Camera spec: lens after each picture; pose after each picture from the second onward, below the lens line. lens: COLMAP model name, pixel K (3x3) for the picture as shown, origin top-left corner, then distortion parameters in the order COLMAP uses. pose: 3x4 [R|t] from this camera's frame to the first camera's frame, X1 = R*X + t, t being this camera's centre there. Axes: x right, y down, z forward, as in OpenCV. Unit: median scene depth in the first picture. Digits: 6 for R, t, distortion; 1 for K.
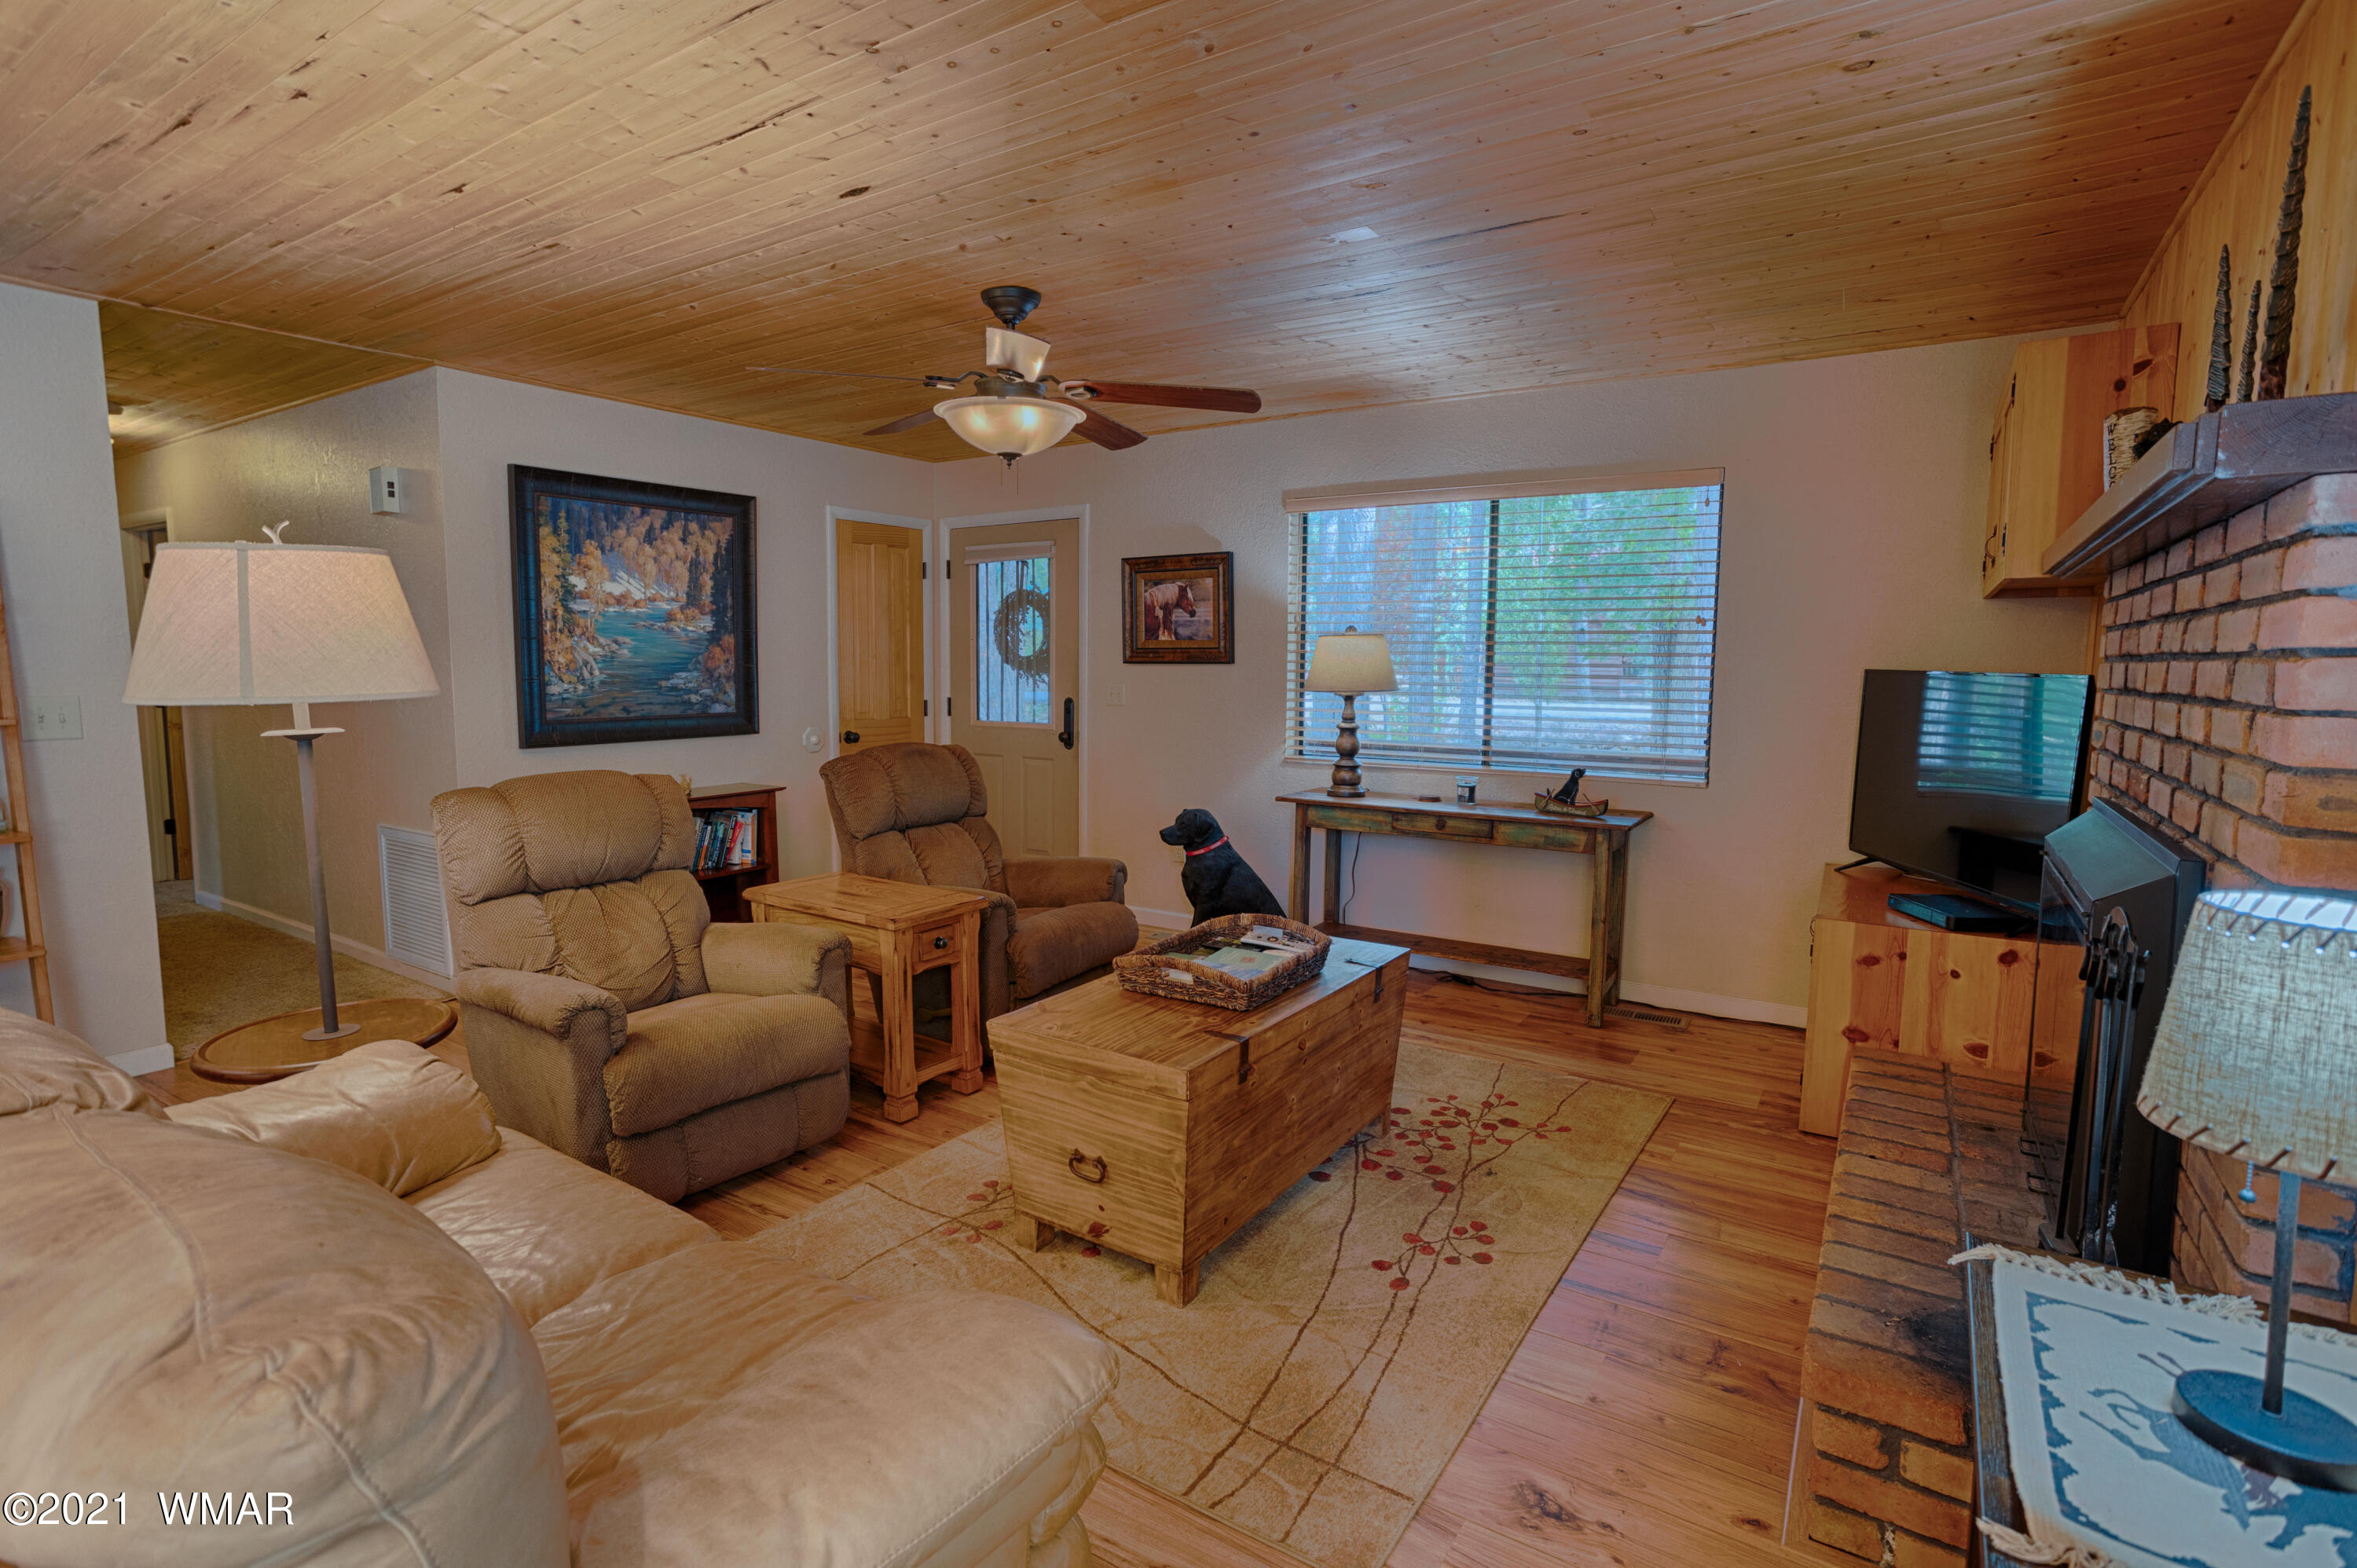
lens RADIAL K [[1134.9, 0, 1178.5], [0, 1134.9, 784.0], [0, 0, 1]] dist [-0.047424, 0.026707]
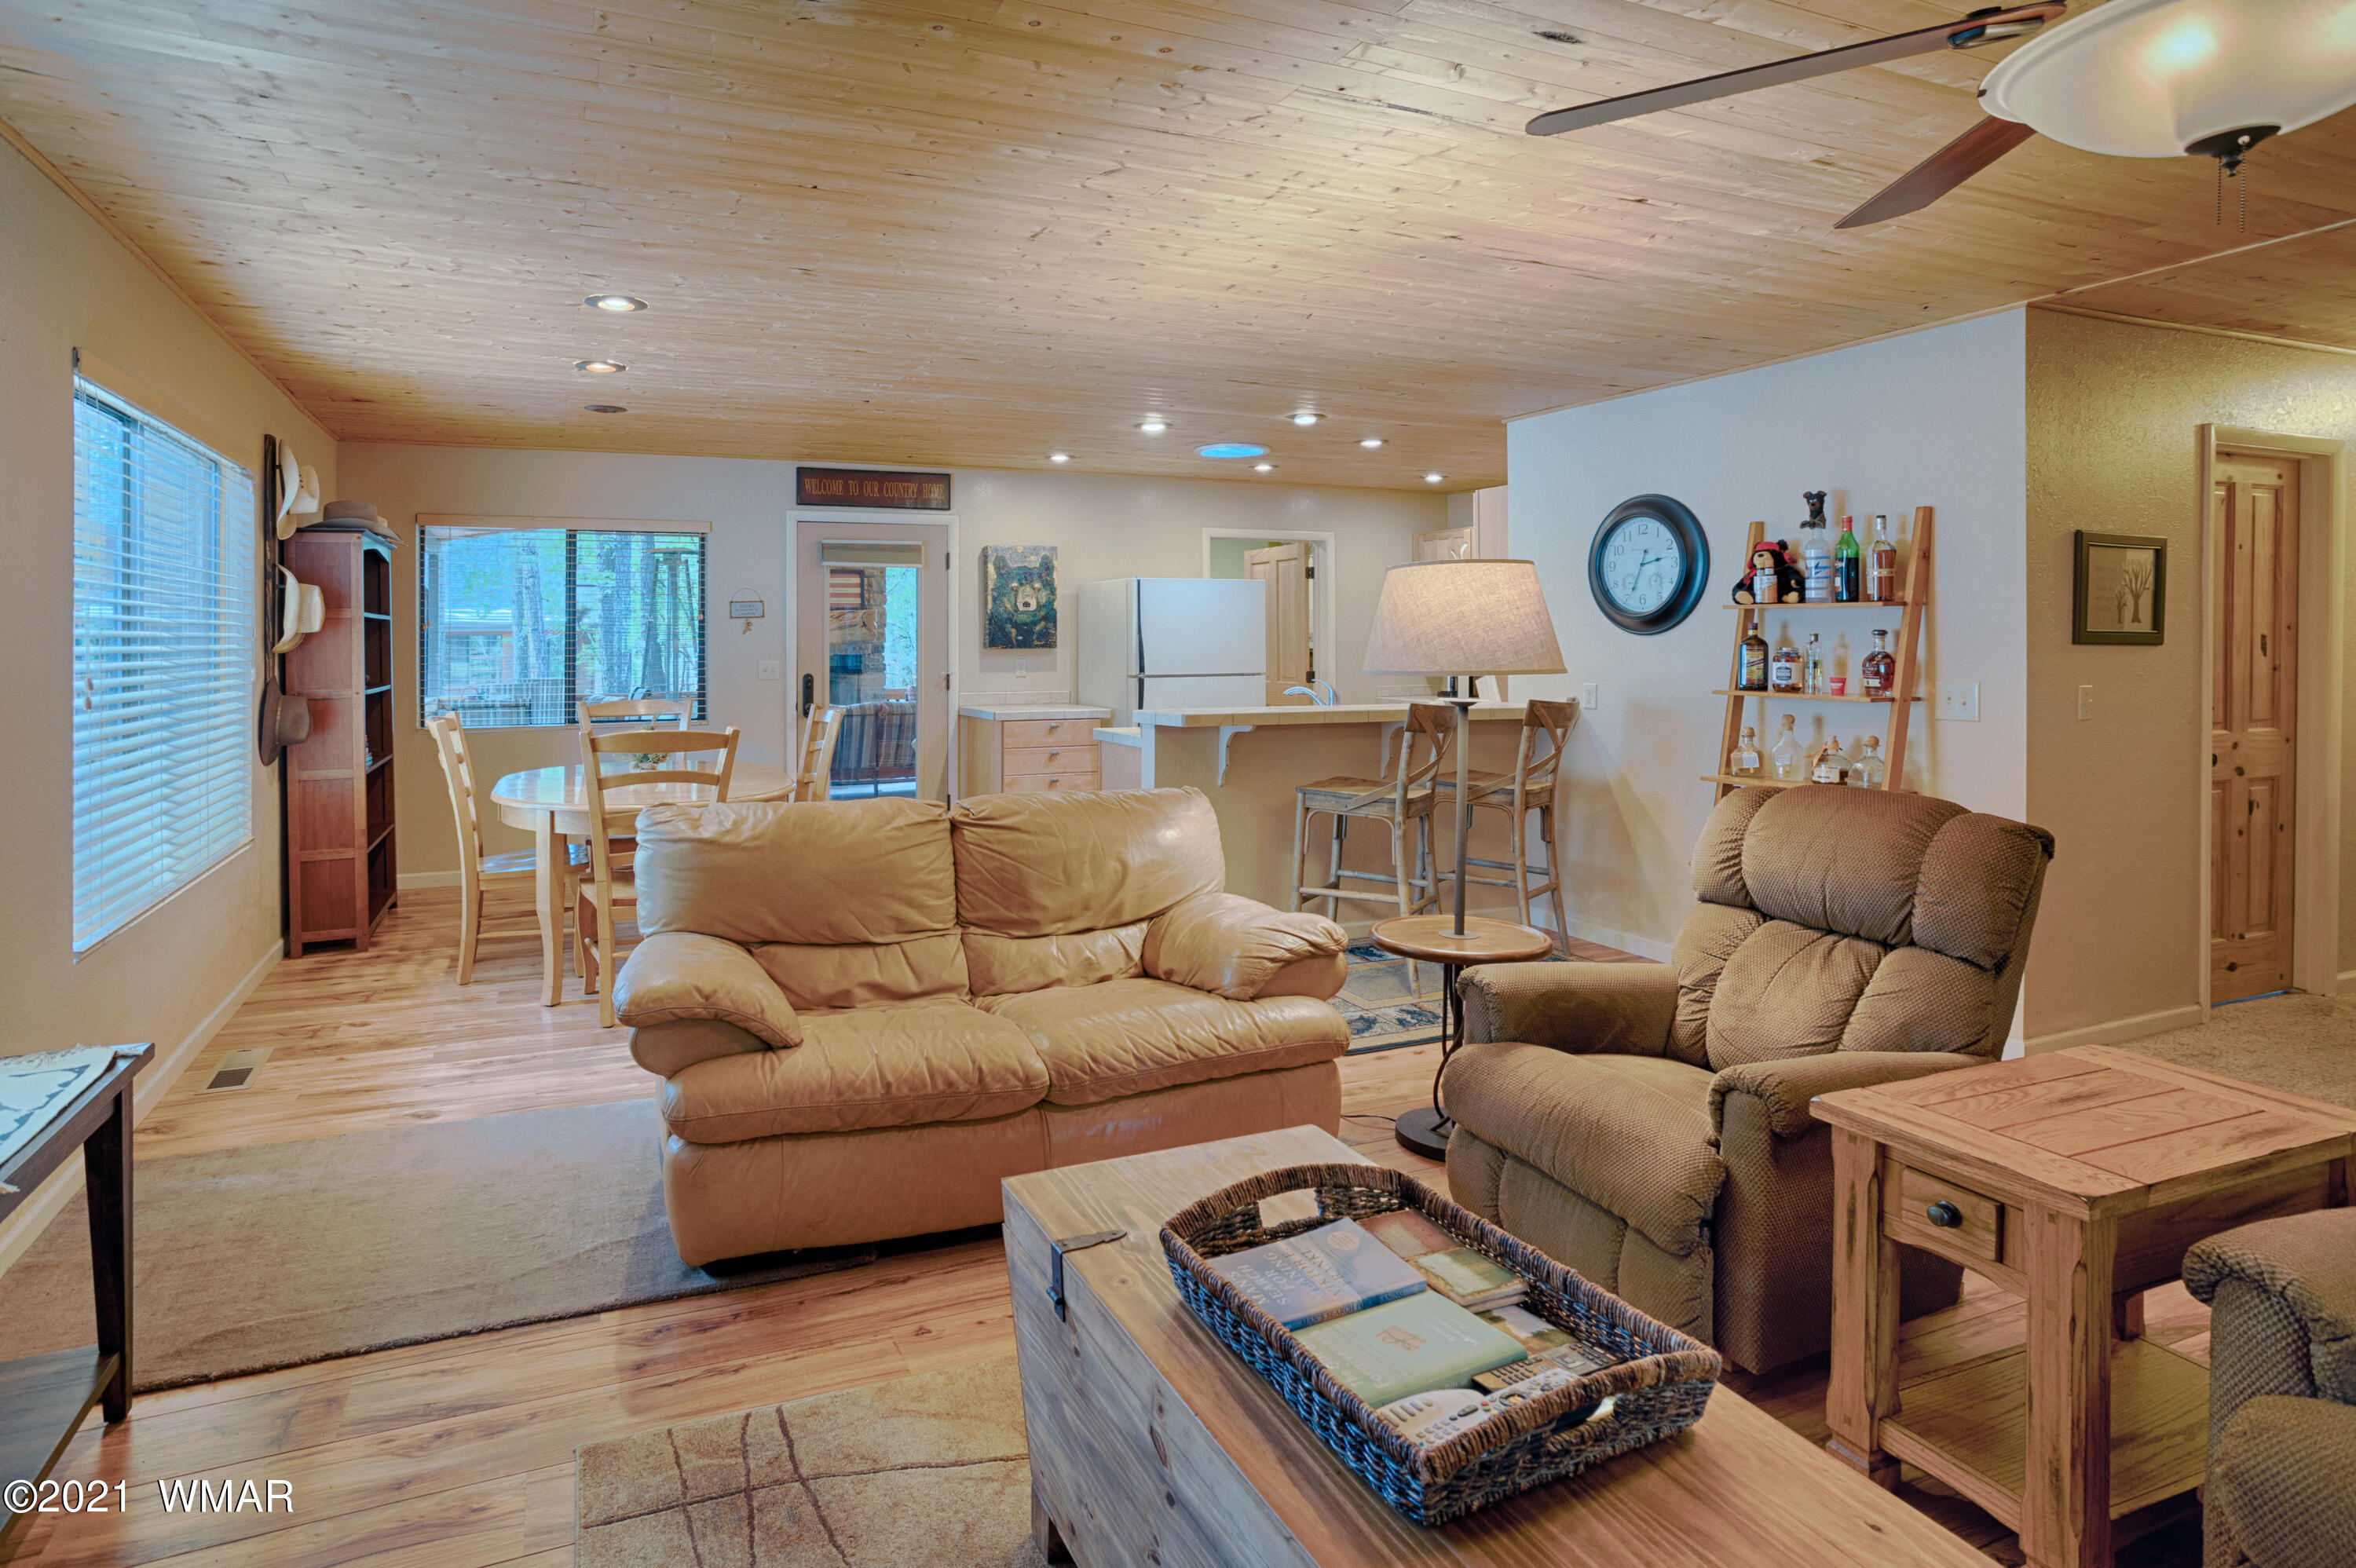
lens RADIAL K [[1147.7, 0, 1122.6], [0, 1147.7, 635.2], [0, 0, 1]] dist [-0.064808, 0.026793]
pose [[-0.568653, -0.008110, -0.822537, 0.272036], [-0.093682, 0.994084, 0.054965, -0.076141], [0.817225, 0.108313, -0.566049, 0.685655]]
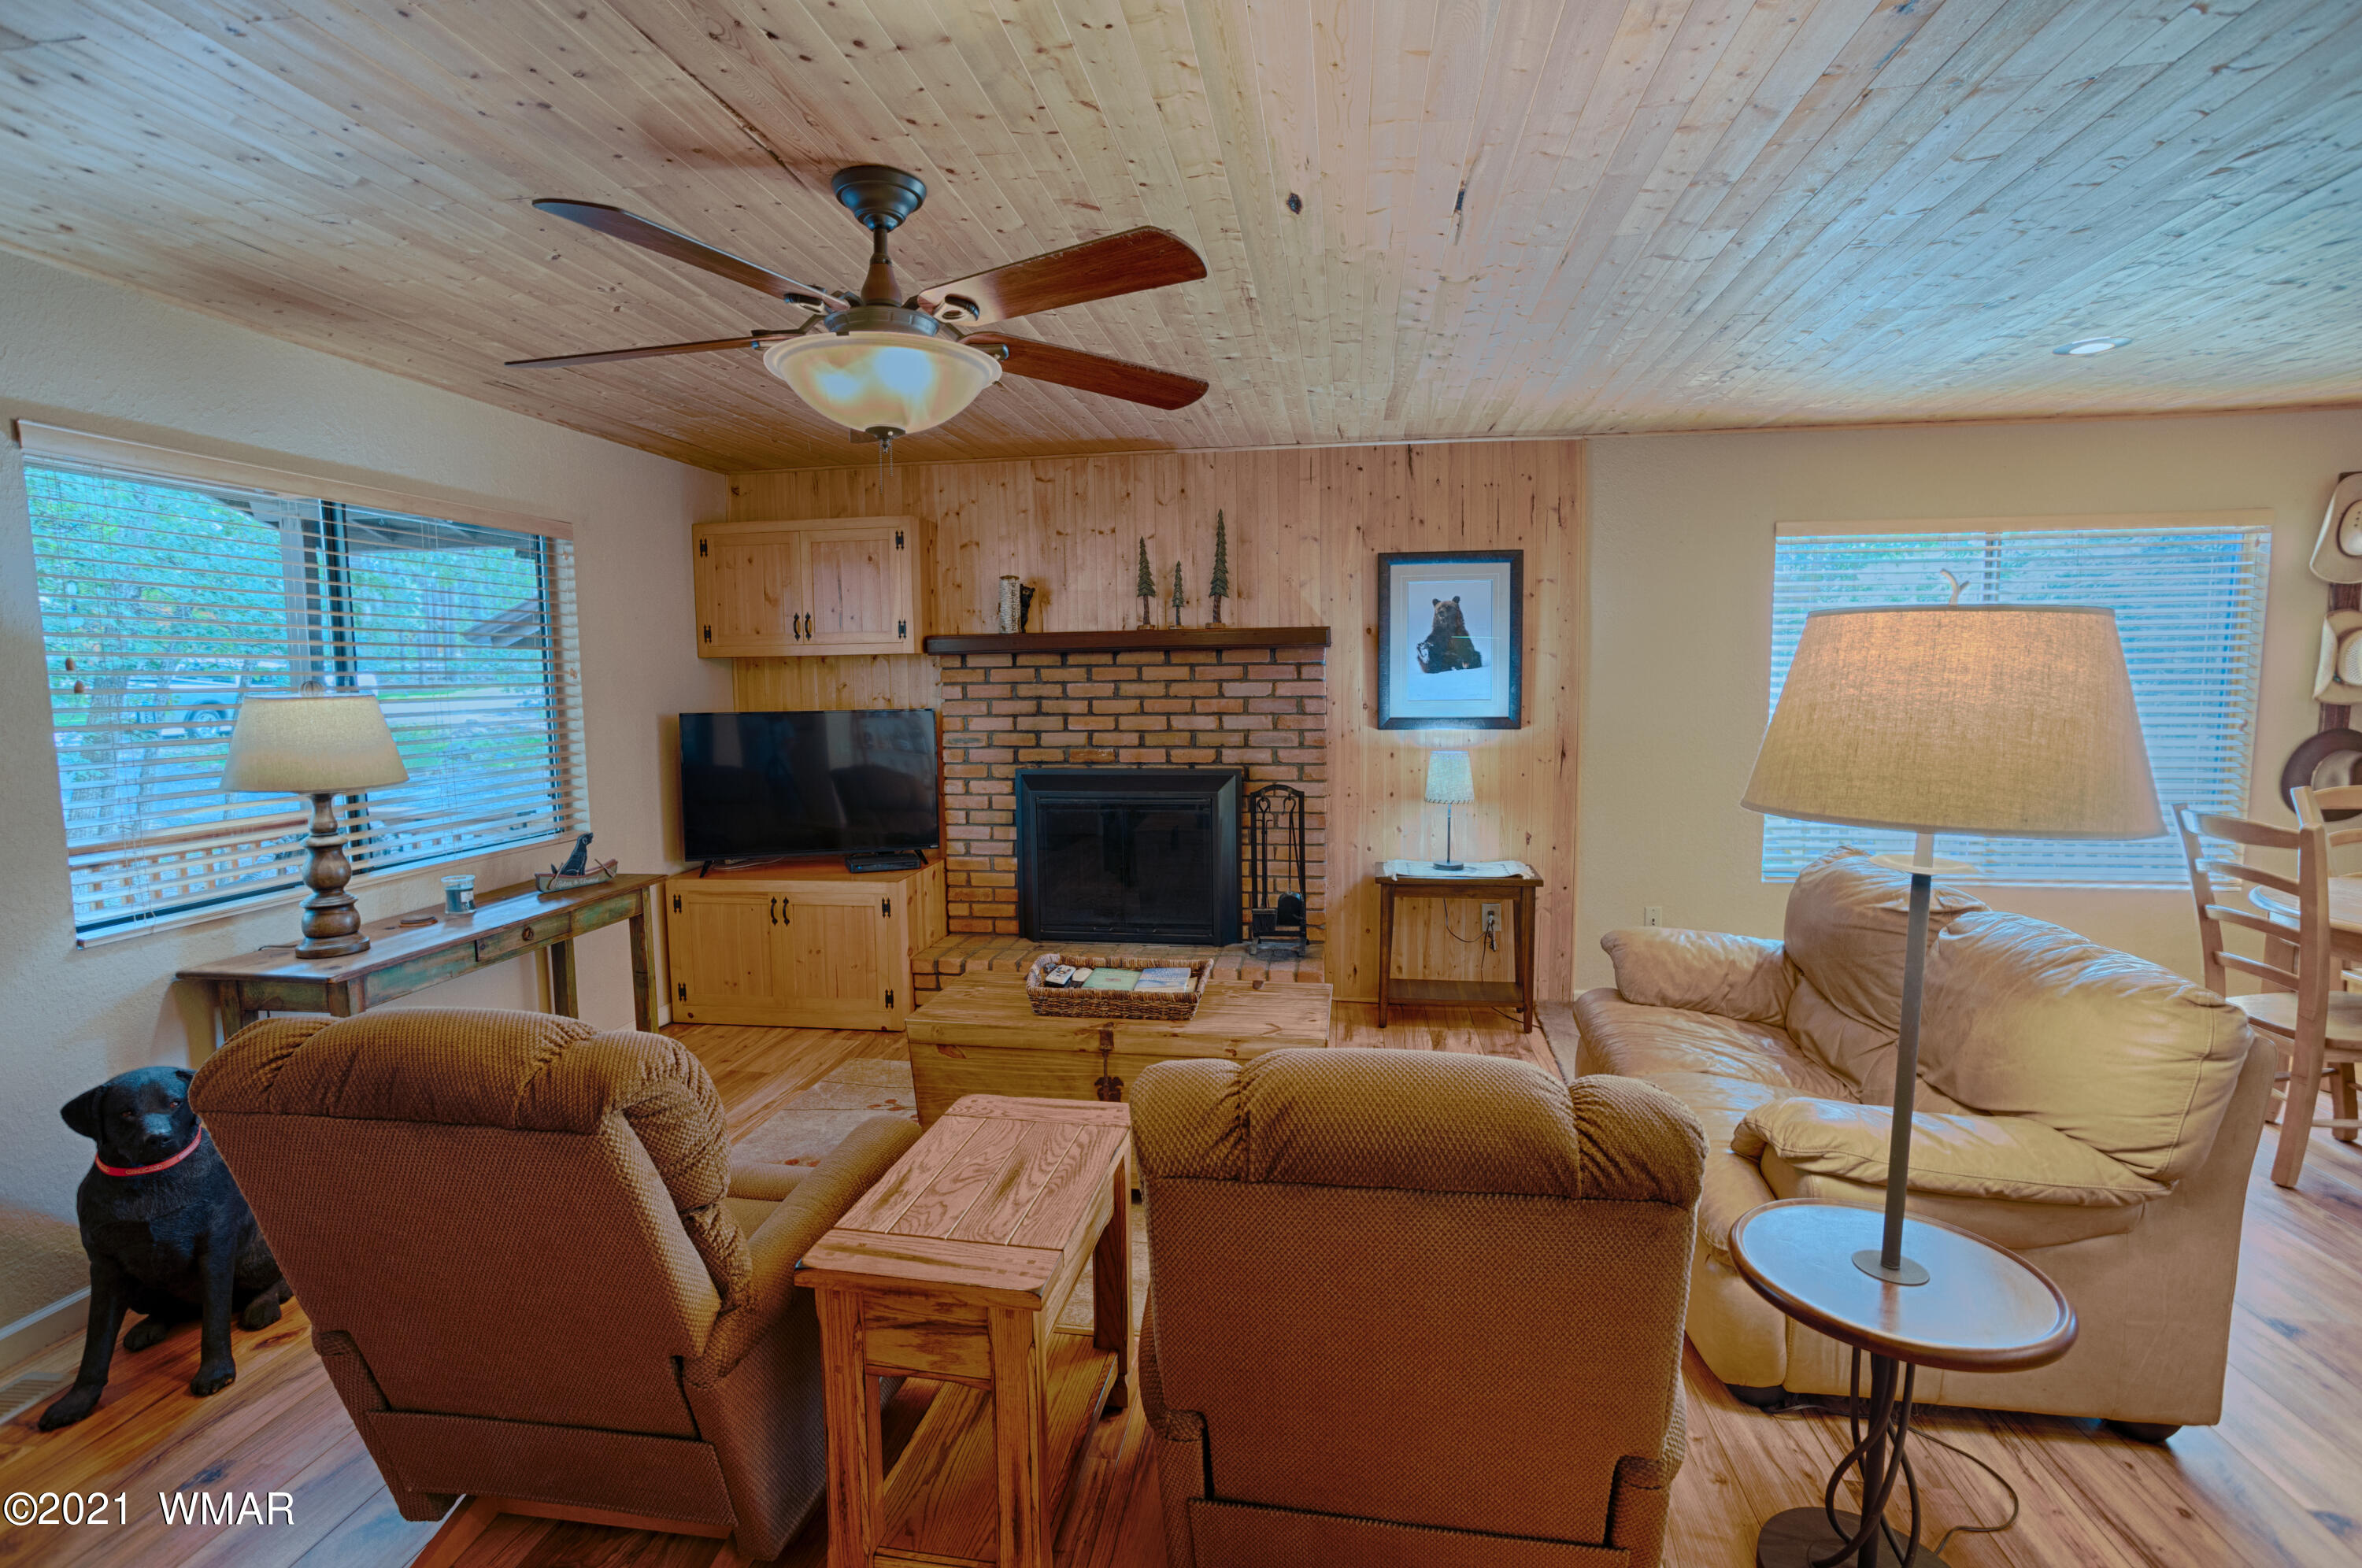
lens RADIAL K [[1167.4, 0, 1168.3], [0, 1167.4, 799.8], [0, 0, 1]] dist [-0.079570, 0.029356]
pose [[-0.412934, -0.093637, 0.905935, -0.621568], [0.107819, 0.982680, 0.150715, -0.114958], [-0.904357, 0.159912, -0.395686, 0.838439]]
